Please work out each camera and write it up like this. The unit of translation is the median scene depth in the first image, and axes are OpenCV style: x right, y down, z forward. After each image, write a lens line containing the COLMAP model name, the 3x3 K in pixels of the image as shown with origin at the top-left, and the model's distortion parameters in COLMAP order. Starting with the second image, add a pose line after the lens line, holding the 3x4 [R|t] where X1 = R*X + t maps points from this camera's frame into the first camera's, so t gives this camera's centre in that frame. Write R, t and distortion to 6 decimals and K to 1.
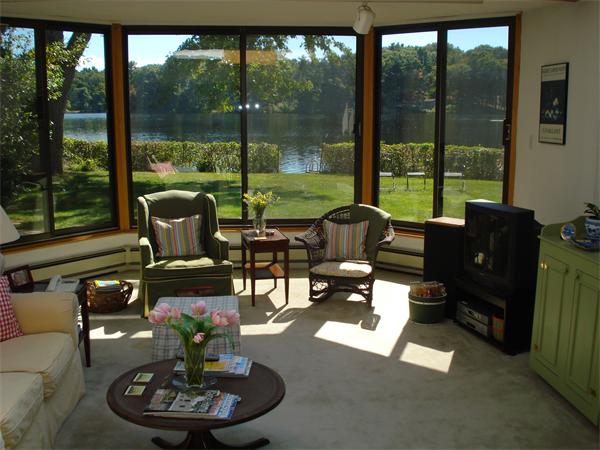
lens RADIAL K [[619.3, 0, 297.6], [0, 619.3, 223.4], [0, 0, 1]] dist [-0.094290, 0.000000]
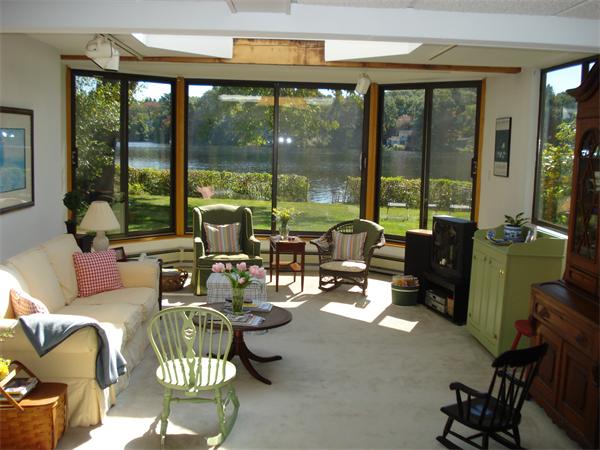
lens RADIAL K [[617.5, 0, 305.0], [0, 617.5, 227.4], [0, 0, 1]] dist [-0.096852, 0.000000]
pose [[0.998759, 0.032230, -0.037977, 0.033032], [-0.034022, 0.998291, -0.047518, 0.052752], [0.036381, 0.048751, 0.998148, -0.313890]]
